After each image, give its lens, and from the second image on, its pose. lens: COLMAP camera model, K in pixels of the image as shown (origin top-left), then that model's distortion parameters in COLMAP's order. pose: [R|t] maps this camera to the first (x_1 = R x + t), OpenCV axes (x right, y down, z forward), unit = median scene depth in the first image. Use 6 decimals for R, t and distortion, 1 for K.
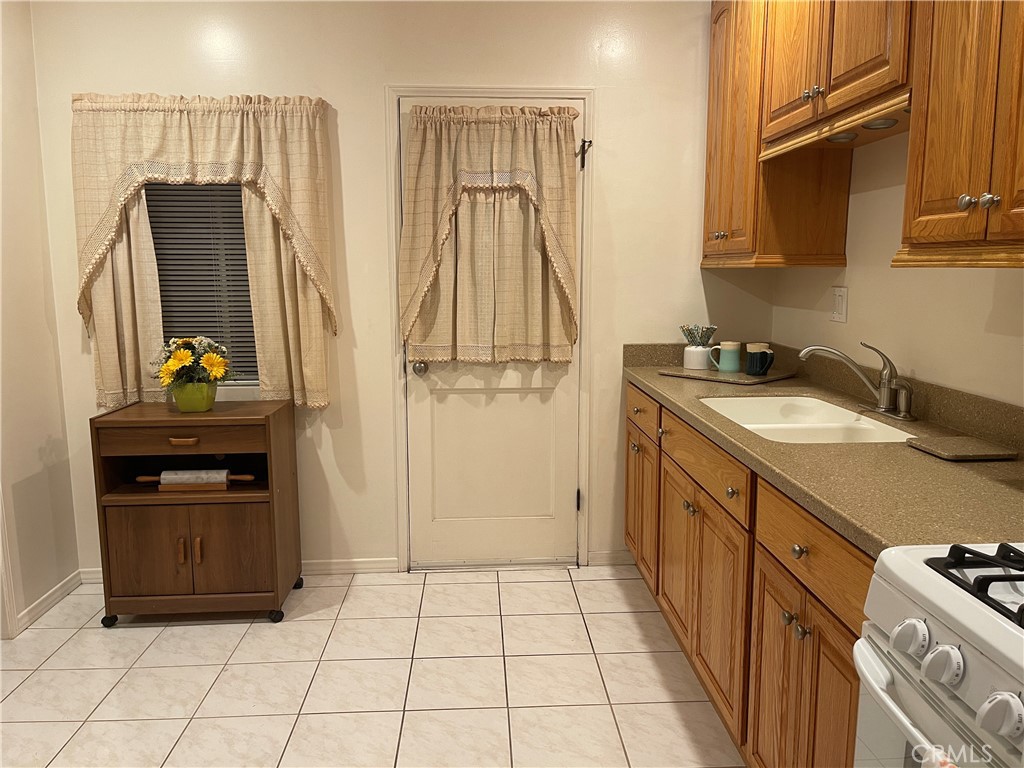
lens RADIAL K [[769.4, 0, 516.4], [0, 769.4, 388.8], [0, 0, 1]] dist [0.067113, -0.087117]
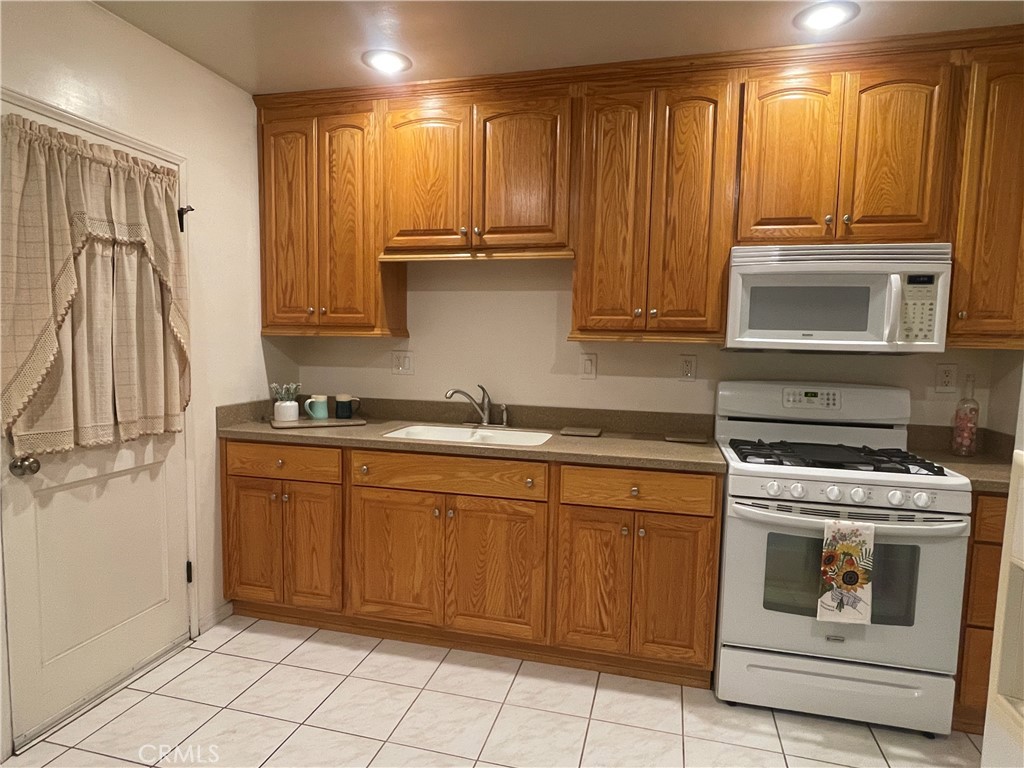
lens RADIAL K [[603.0, 0, 509.0], [0, 603.0, 391.2], [0, 0, 1]] dist [0.000031, -0.001153]
pose [[0.310491, -0.074050, 0.947688, -0.566953], [0.129263, 0.990990, 0.035083, -0.062777], [-0.941747, 0.111608, 0.317265, 0.410466]]
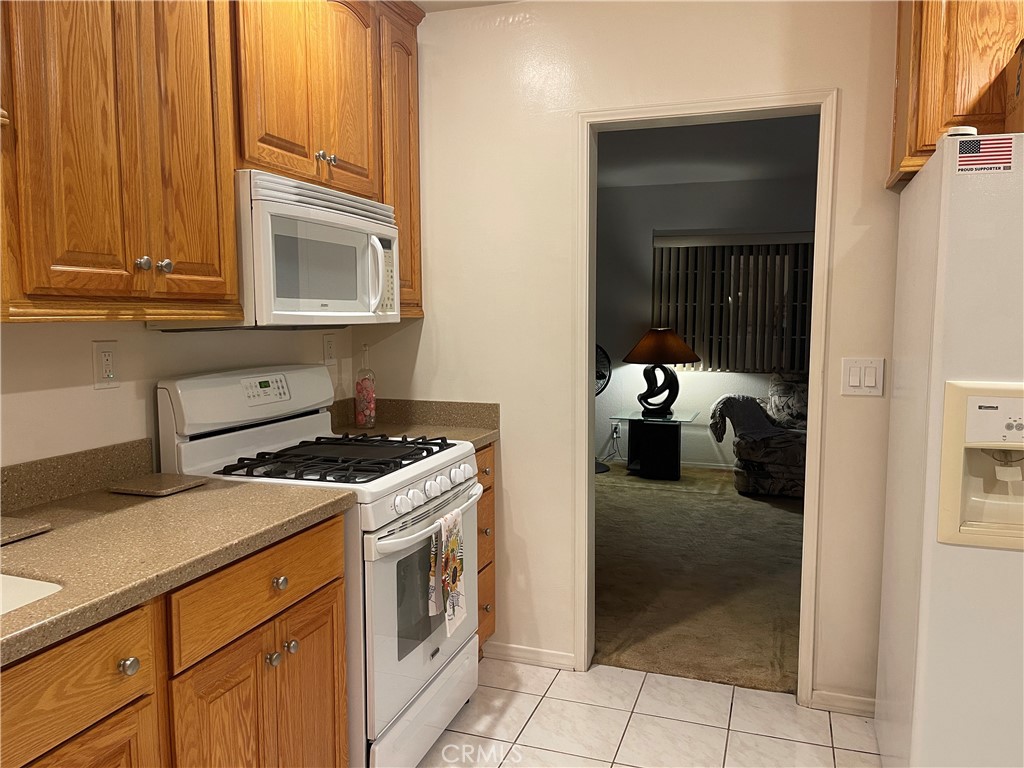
lens RADIAL K [[769.4, 0, 516.4], [0, 769.4, 388.8], [0, 0, 1]] dist [0.067113, -0.087117]
pose [[-0.928339, -0.034699, 0.370111, -0.168928], [0.060227, 0.968441, 0.241859, -0.149774], [-0.366823, 0.246818, -0.896952, 0.915731]]
